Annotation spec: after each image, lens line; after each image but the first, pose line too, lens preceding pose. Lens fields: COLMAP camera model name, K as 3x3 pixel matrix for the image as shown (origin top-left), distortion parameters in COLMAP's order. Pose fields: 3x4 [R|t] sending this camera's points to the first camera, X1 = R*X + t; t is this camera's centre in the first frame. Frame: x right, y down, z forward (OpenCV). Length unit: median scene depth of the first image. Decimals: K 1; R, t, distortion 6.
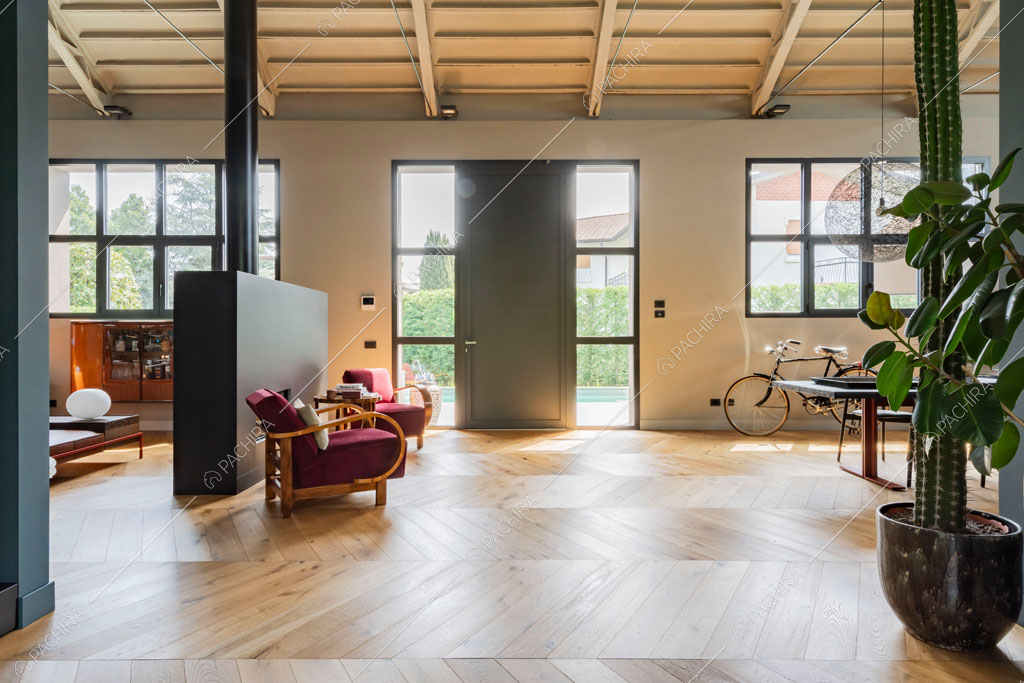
lens RADIAL K [[606.0, 0, 514.7], [0, 606.0, 339.7], [0, 0, 1]] dist [-0.002561, -0.000598]
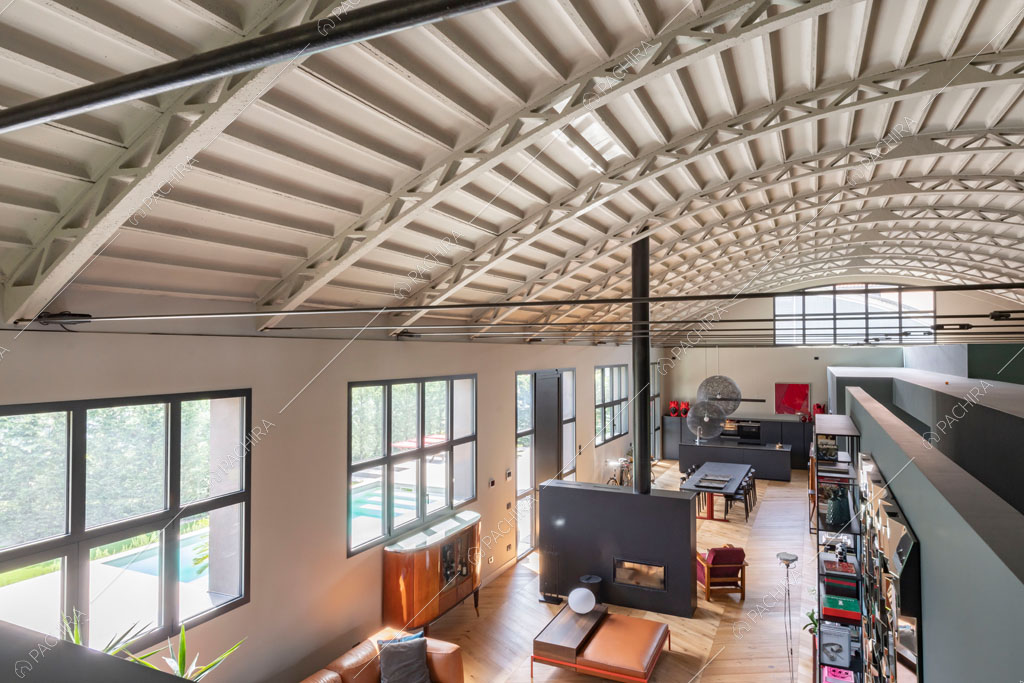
lens RADIAL K [[629.0, 0, 504.7], [0, 629.0, 346.6], [0, 0, 1]] dist [0.022307, -0.002709]
pose [[0.436071, 0.004907, 0.899899, -1.550389], [0.004807, 0.999958, -0.007782, -0.347195], [-0.899899, 0.007720, 0.436029, 0.381164]]
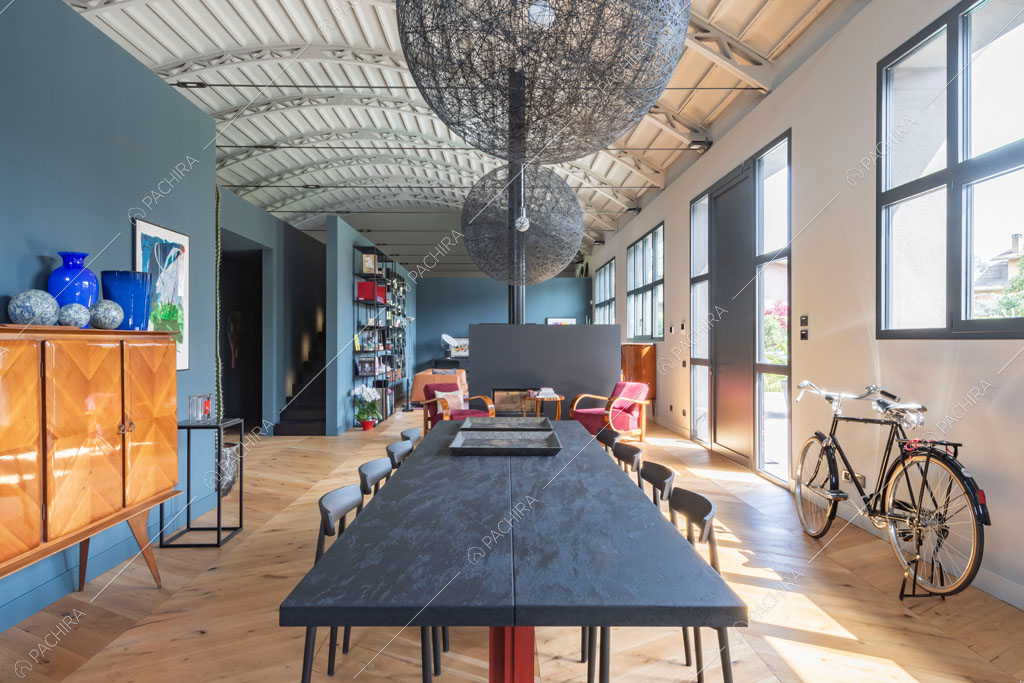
lens RADIAL K [[633.8, 0, 504.6], [0, 633.8, 343.4], [0, 0, 1]] dist [-0.000182, -0.001200]
pose [[0.014681, 0.002151, -0.999890, 0.984933], [-0.000977, 0.999997, 0.002136, -0.033738], [0.999892, 0.000946, 0.014683, 0.633916]]
